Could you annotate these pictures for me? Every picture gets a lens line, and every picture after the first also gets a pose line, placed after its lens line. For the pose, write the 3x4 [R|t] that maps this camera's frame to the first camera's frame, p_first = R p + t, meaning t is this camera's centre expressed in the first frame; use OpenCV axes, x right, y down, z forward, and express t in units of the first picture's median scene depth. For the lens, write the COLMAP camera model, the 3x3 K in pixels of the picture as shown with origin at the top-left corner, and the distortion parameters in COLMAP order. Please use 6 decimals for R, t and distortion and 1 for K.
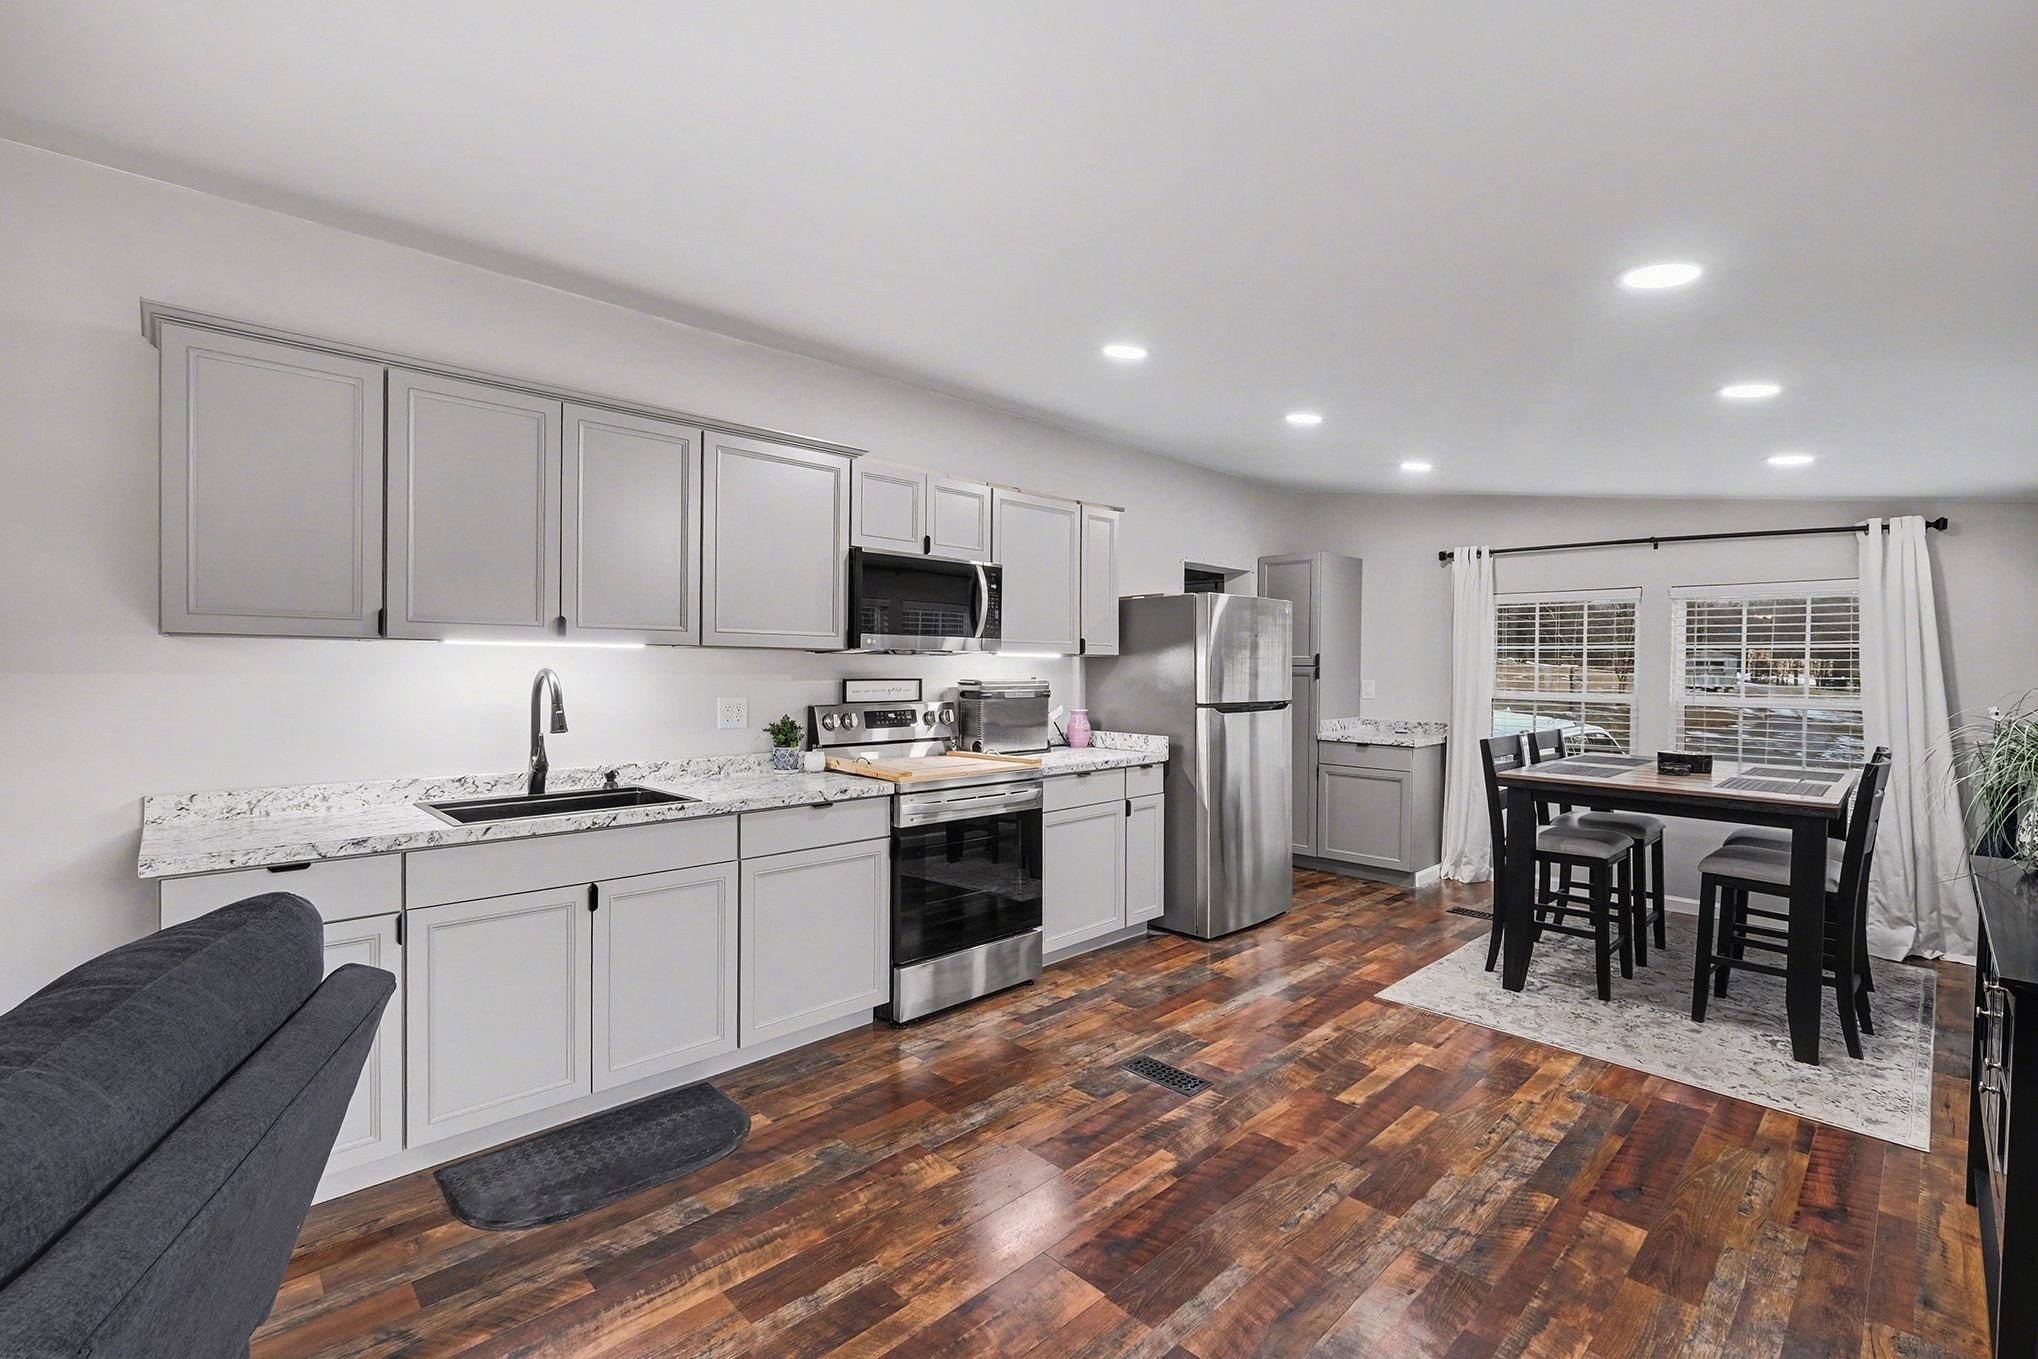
lens RADIAL K [[898.2, 0, 1002.5], [0, 898.2, 694.2], [0, 0, 1]] dist [-0.001915, -0.000013]
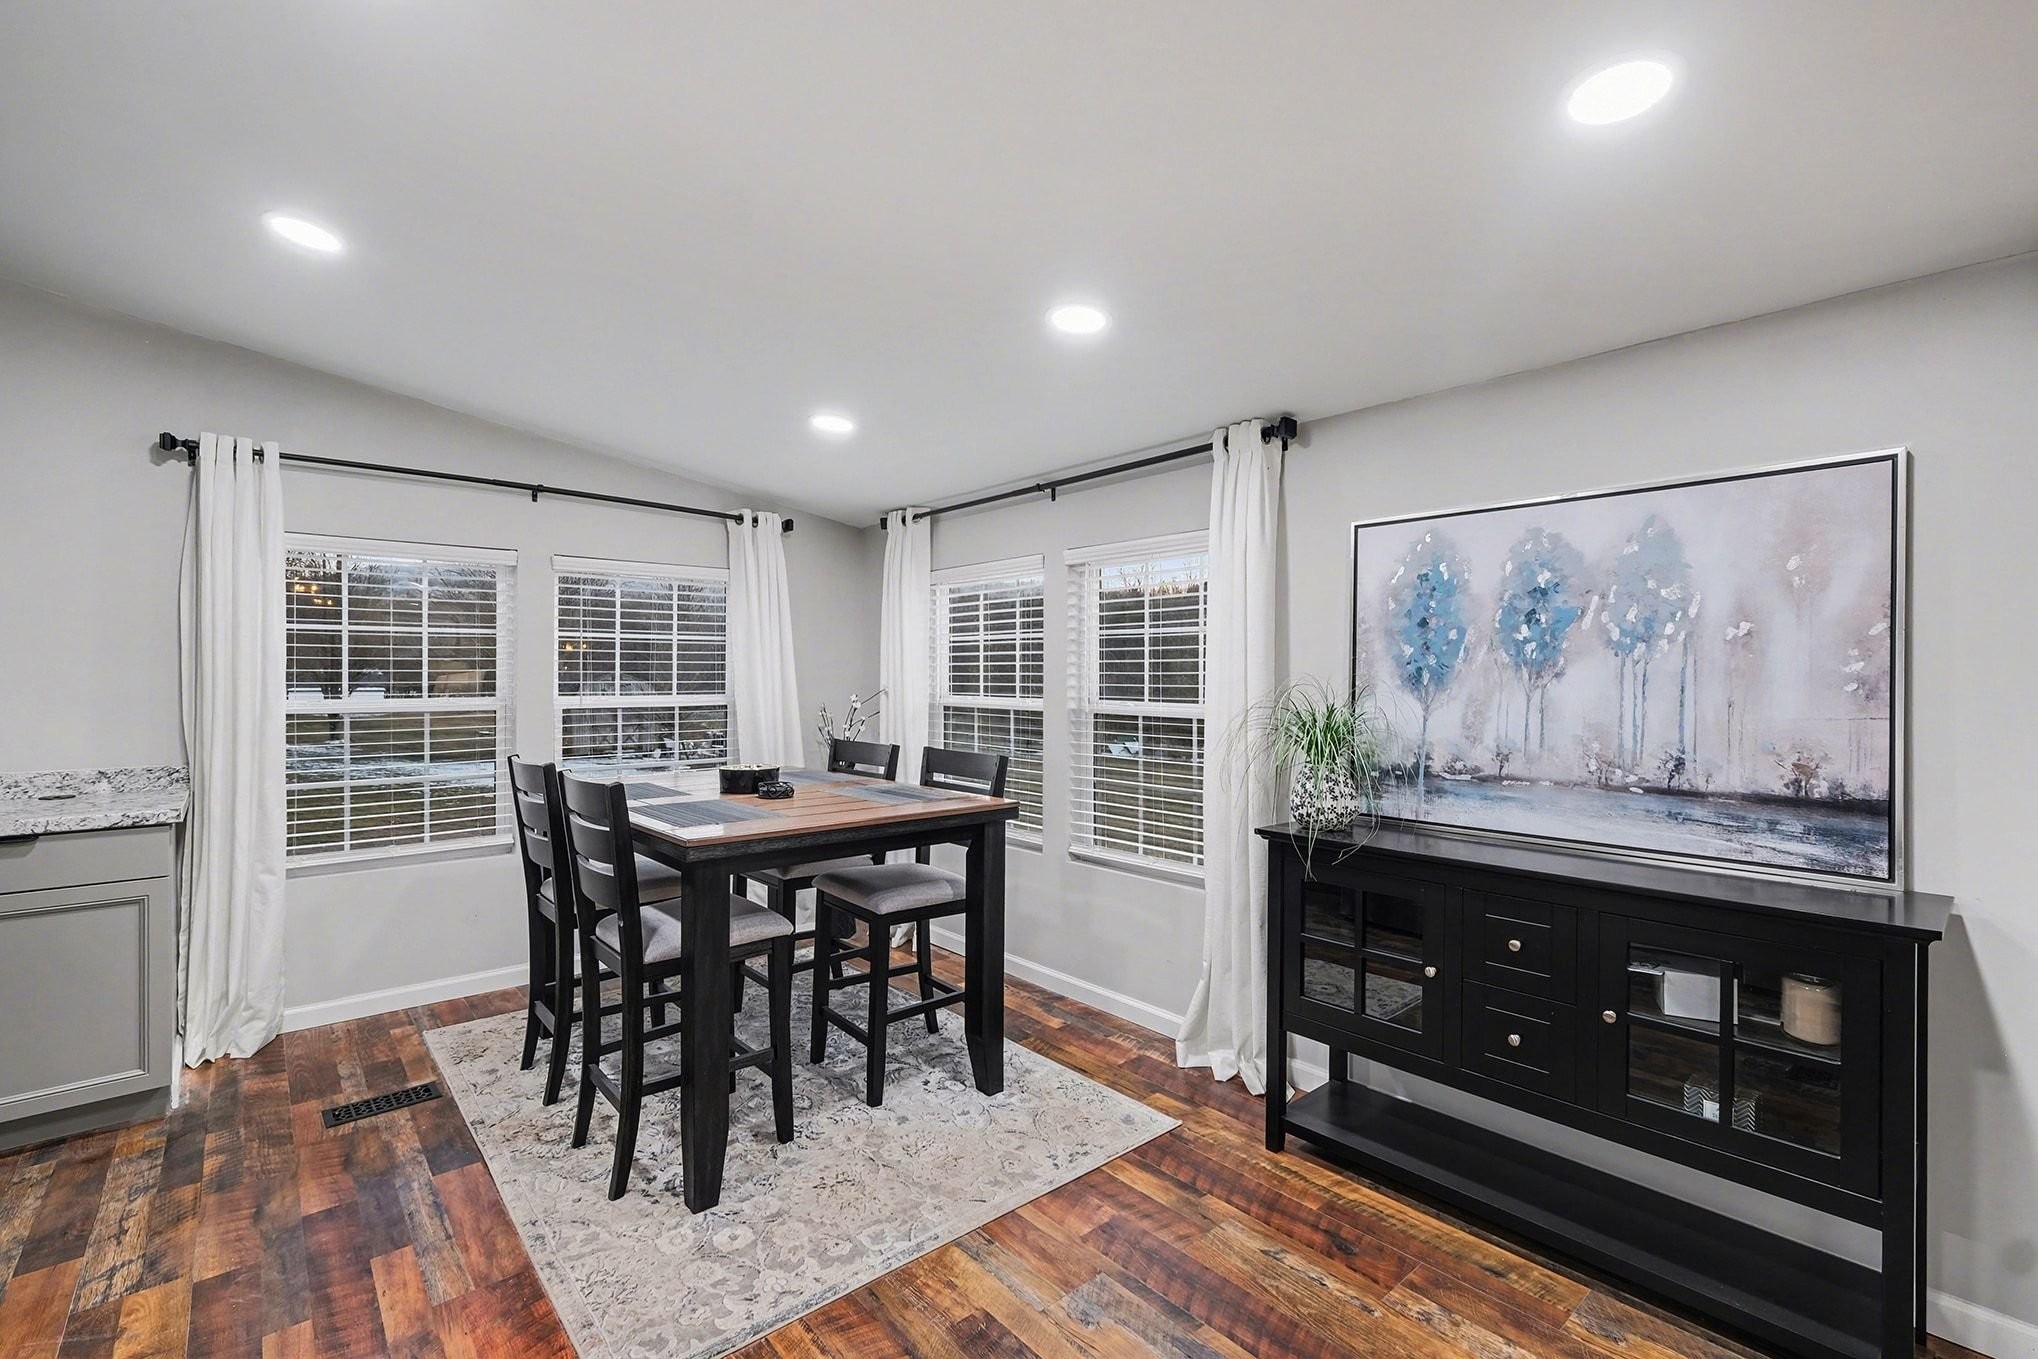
lens RADIAL K [[898.2, 0, 1016.9], [0, 898.2, 670.7], [0, 0, 1]] dist [-0.001915, -0.000013]
pose [[0.042712, -0.007126, 0.999062, -0.005607], [0.033824, 0.999412, 0.005683, -0.018566], [-0.998515, 0.033549, 0.042927, 0.887250]]
